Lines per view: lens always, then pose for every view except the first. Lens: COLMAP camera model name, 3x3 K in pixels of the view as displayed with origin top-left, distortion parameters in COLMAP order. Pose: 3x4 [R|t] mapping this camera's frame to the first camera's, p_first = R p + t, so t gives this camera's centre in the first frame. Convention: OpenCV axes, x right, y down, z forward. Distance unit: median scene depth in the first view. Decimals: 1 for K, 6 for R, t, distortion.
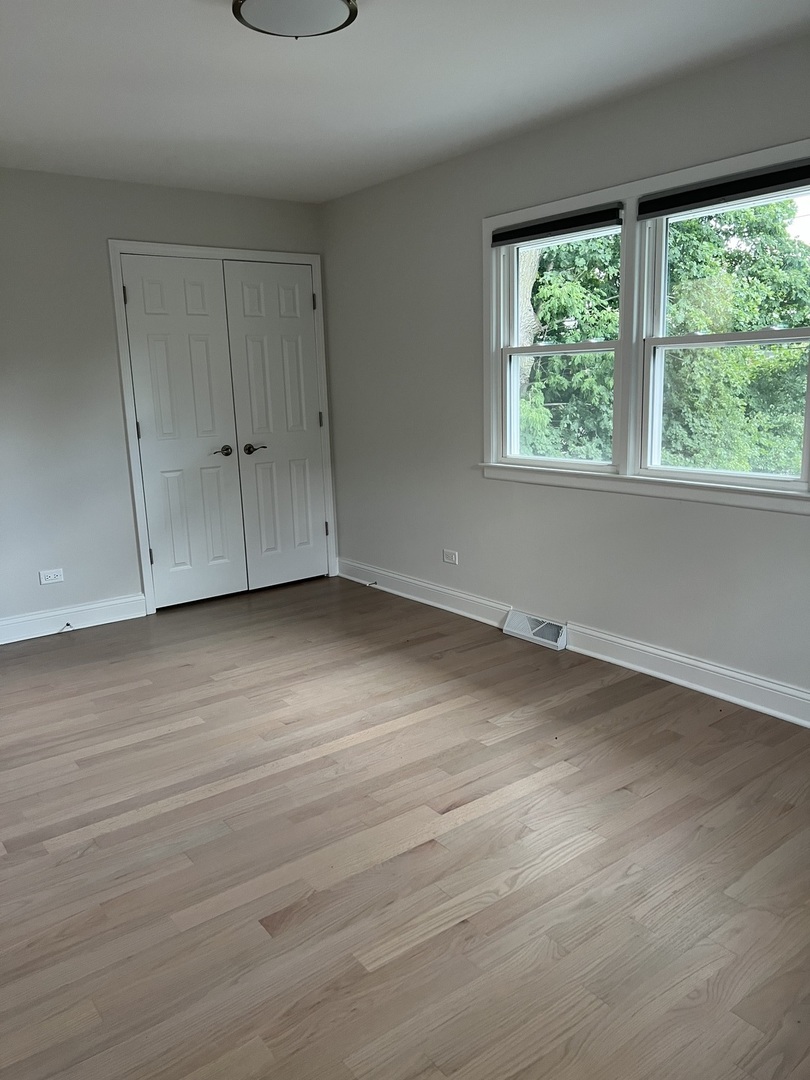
lens RADIAL K [[818.2, 0, 402.7], [0, 818.2, 529.9], [0, 0, 1]] dist [0.061998, -0.070190]
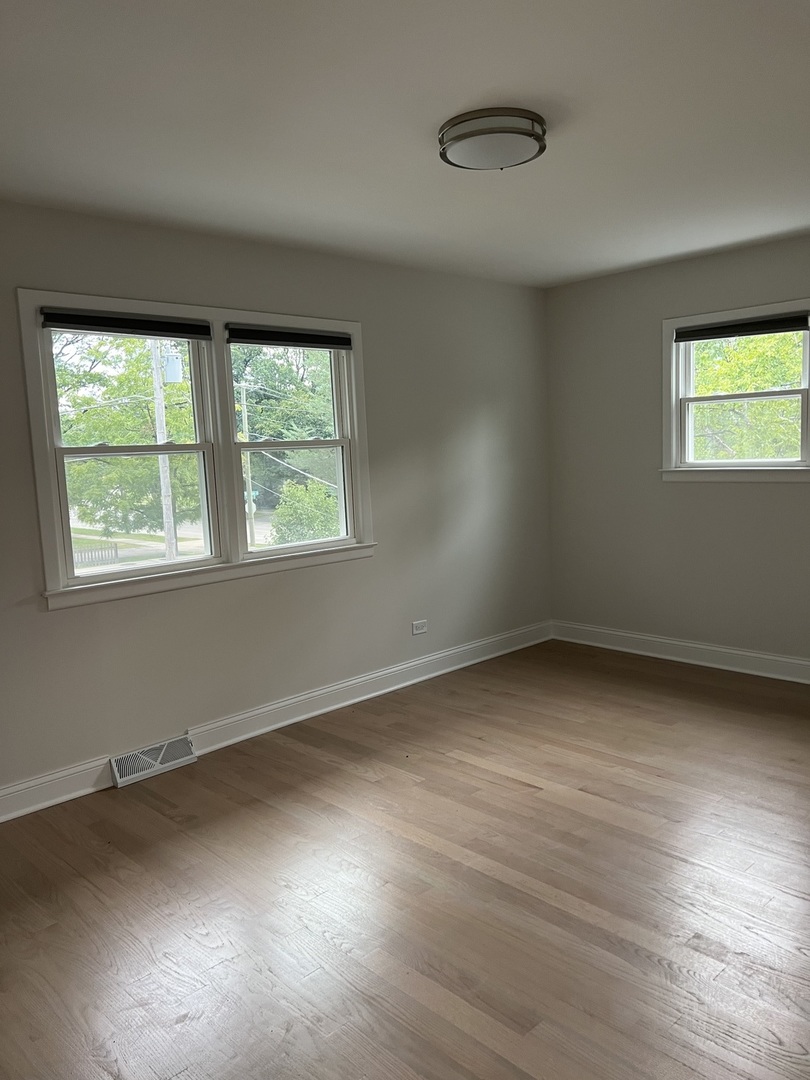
lens RADIAL K [[818.2, 0, 402.7], [0, 818.2, 529.9], [0, 0, 1]] dist [0.061998, -0.070190]
pose [[-0.129742, -0.061027, 0.989668, -0.899255], [0.232780, 0.968335, 0.090228, -0.165492], [-0.963836, 0.242082, -0.111428, 0.958637]]
